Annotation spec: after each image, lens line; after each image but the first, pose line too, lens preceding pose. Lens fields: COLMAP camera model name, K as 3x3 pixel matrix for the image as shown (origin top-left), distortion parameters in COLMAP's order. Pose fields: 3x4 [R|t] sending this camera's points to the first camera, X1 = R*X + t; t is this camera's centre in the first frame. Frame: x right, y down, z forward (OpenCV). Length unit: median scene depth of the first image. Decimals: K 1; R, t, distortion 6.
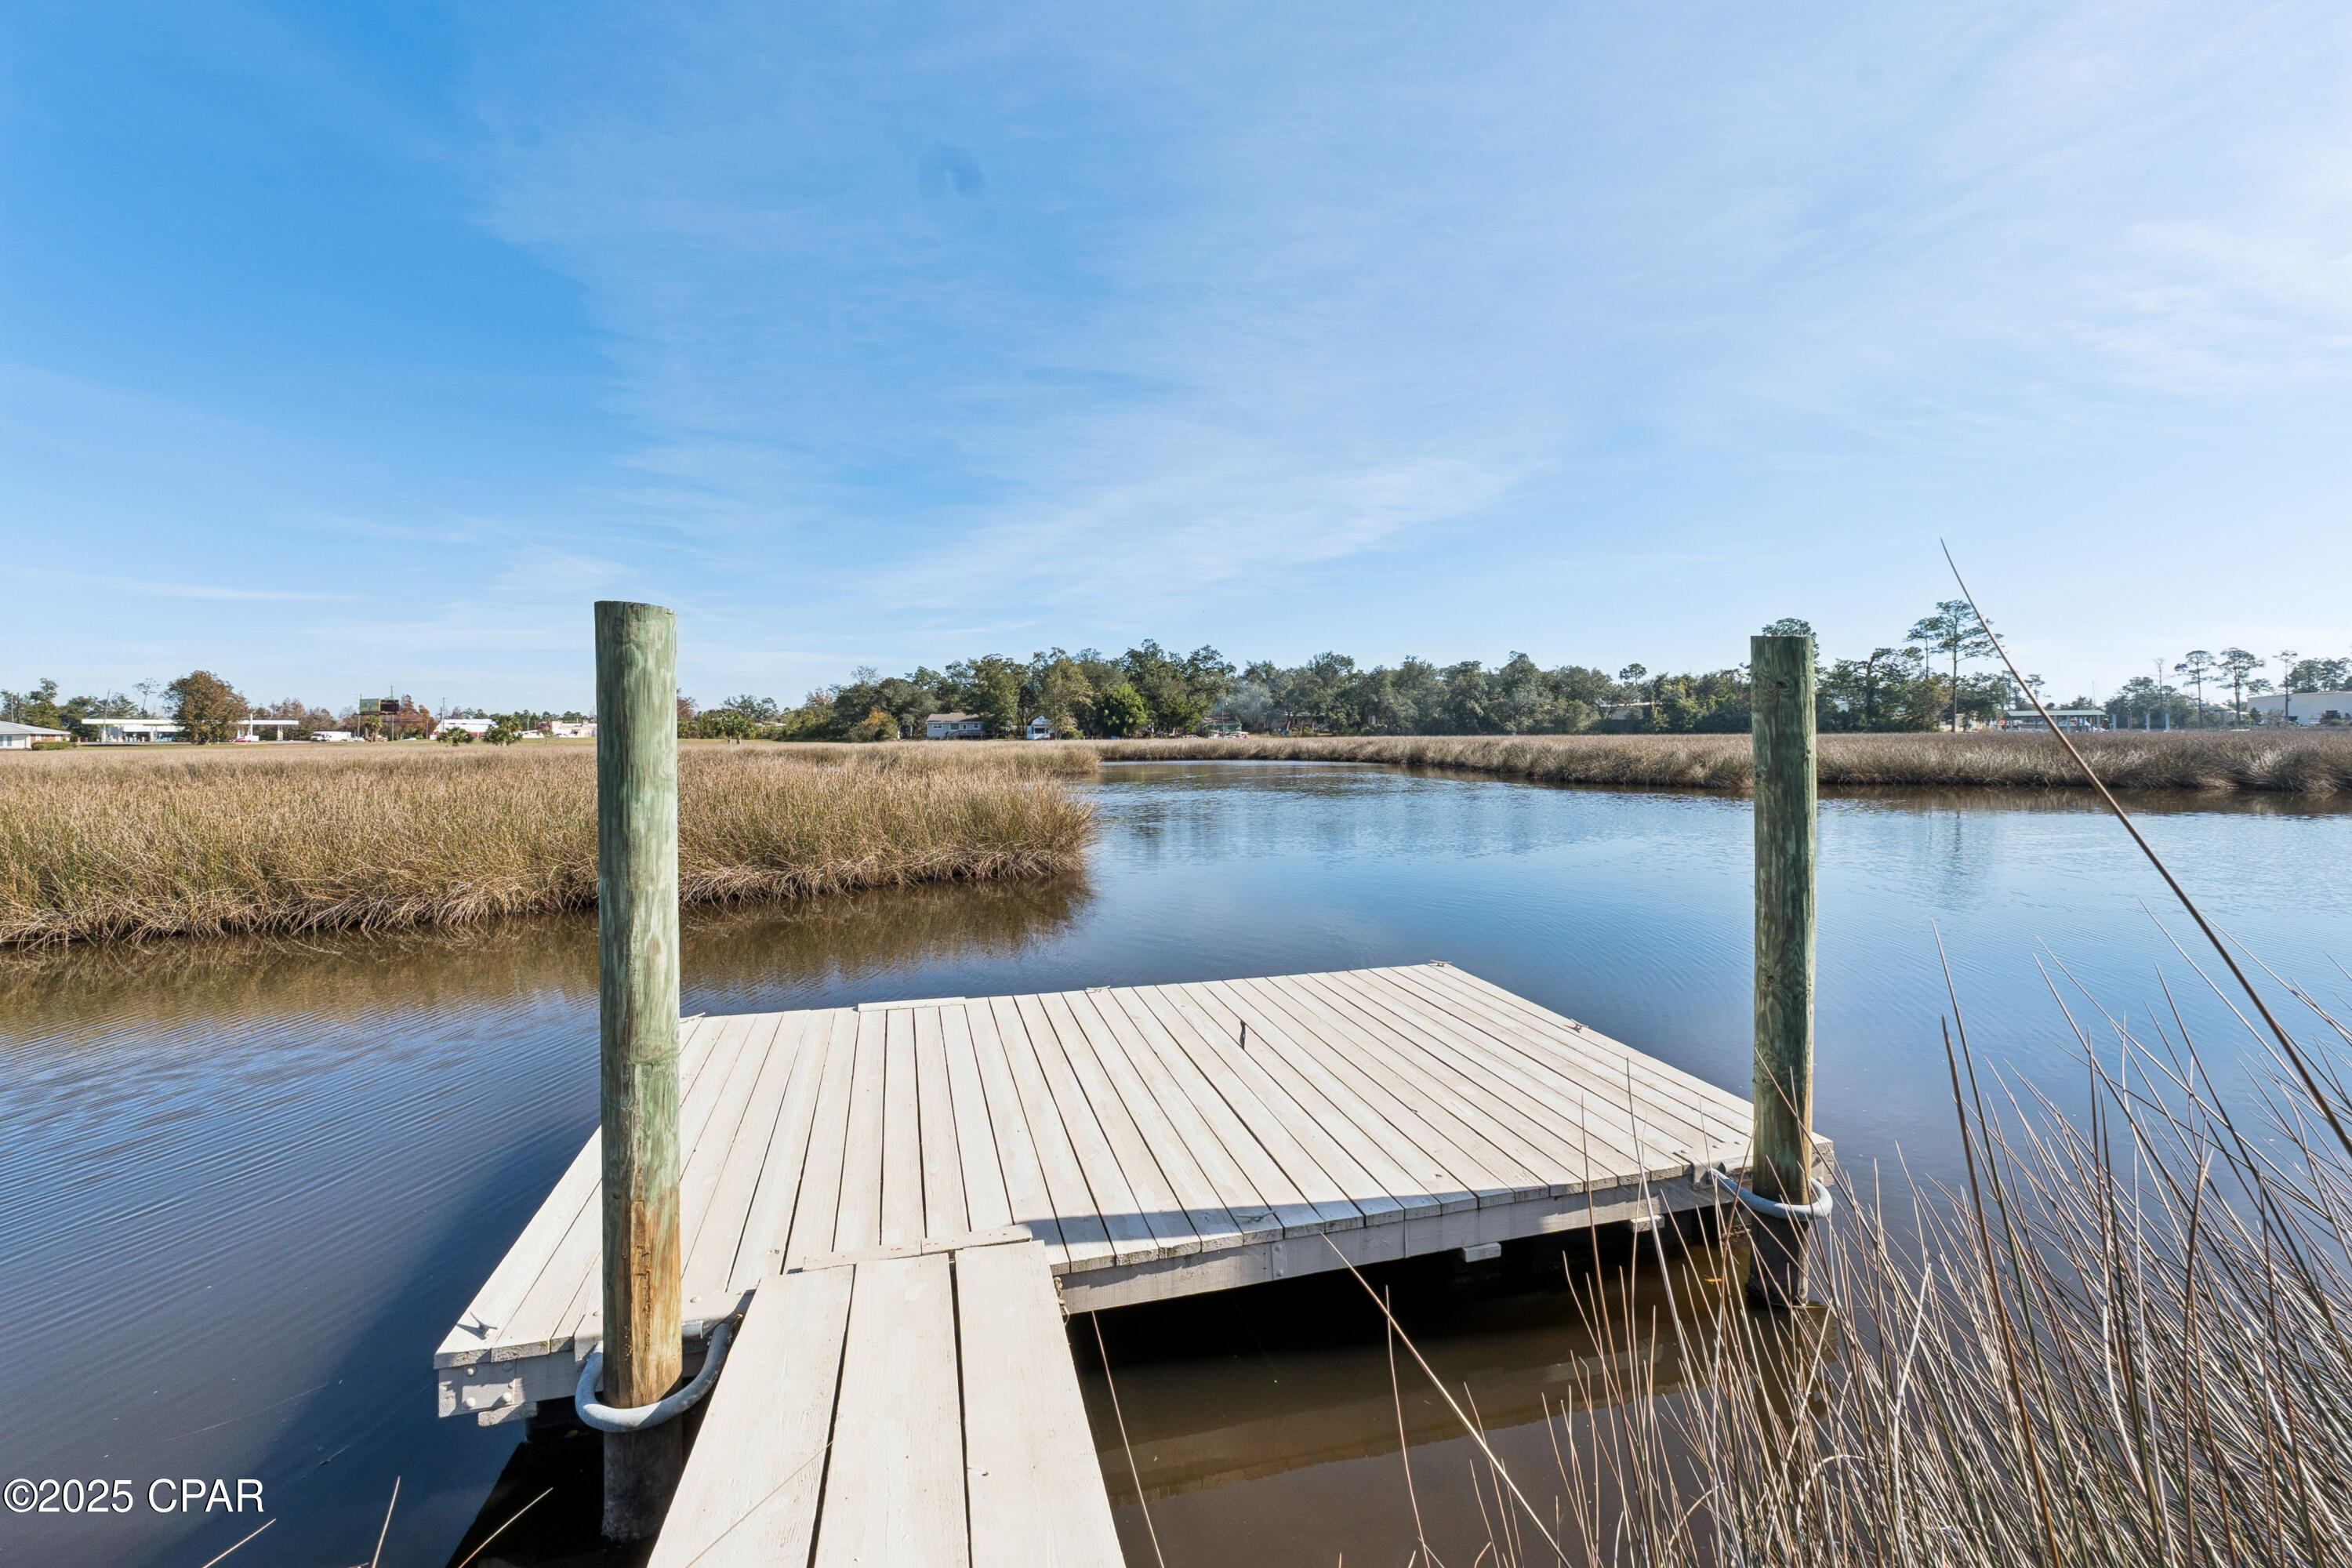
lens RADIAL K [[970.9, 0, 1181.0], [0, 970.9, 776.8], [0, 0, 1]] dist [0.001370, 0.000396]
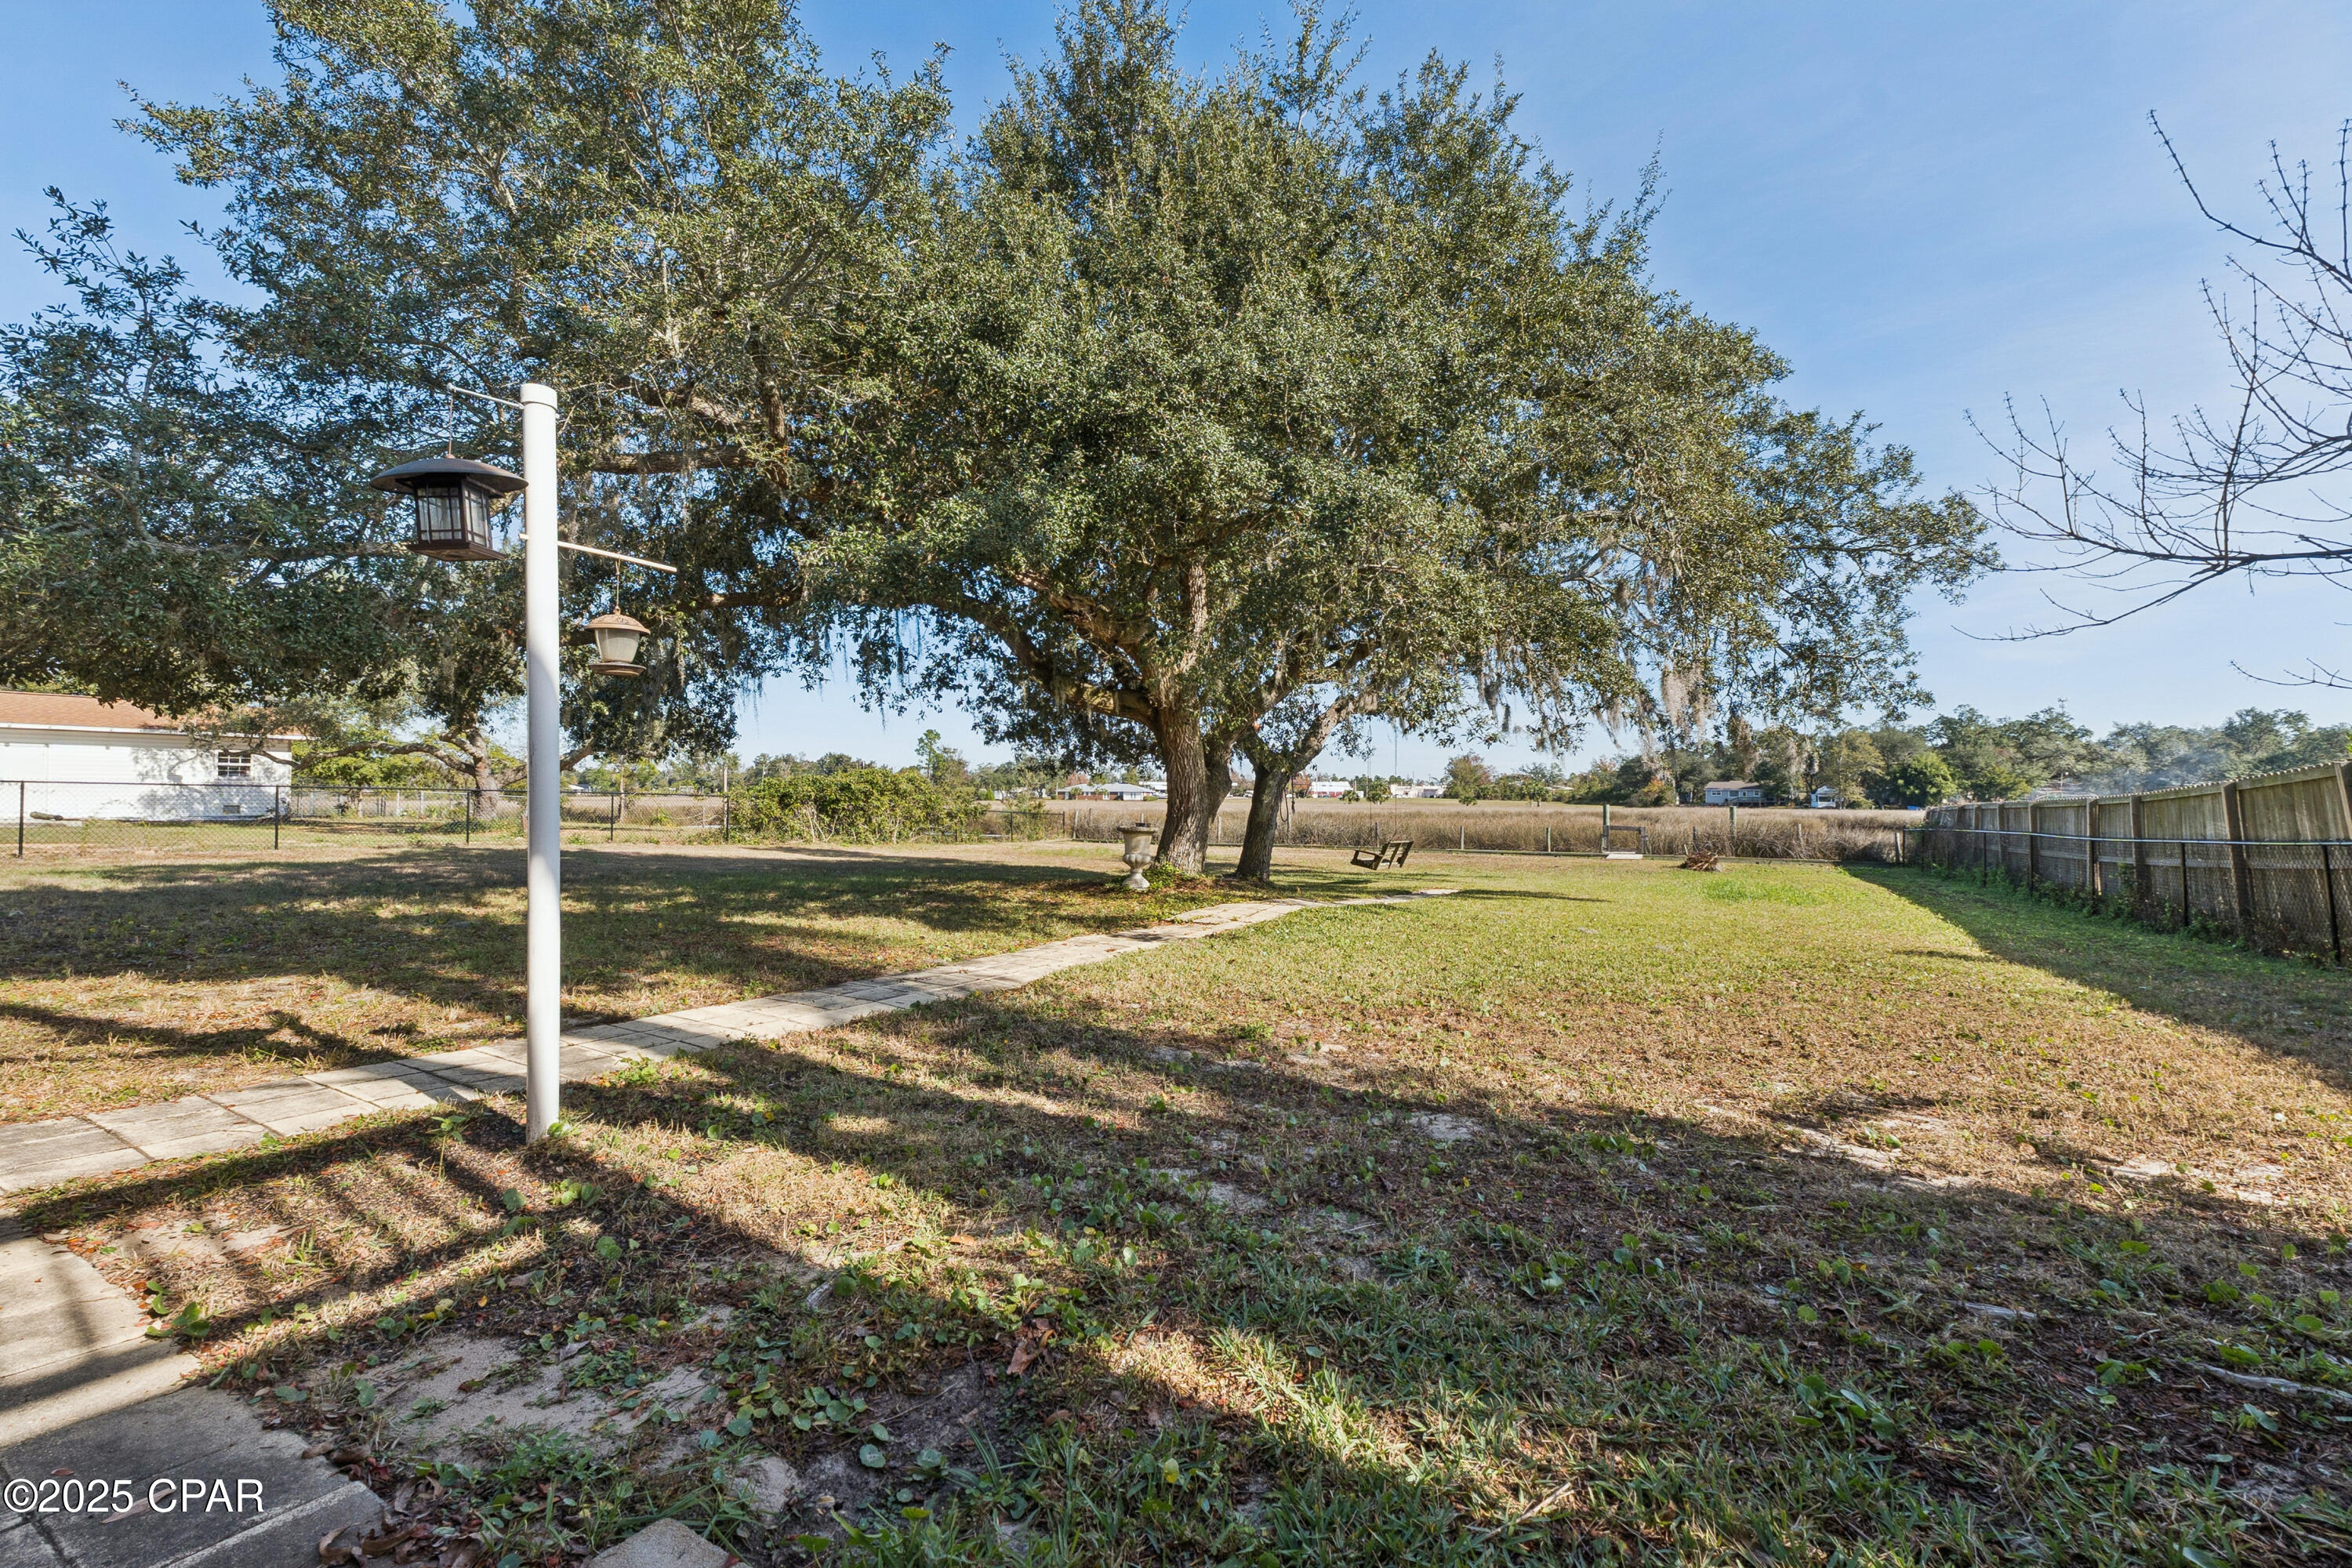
lens RADIAL K [[970.9, 0, 1181.0], [0, 970.9, 776.8], [0, 0, 1]] dist [0.001370, 0.000396]
pose [[0.722023, 0.001733, -0.691867, 0.069232], [-0.045111, 0.997987, -0.044577, 0.004788], [0.690397, 0.063396, 0.720648, -0.197716]]
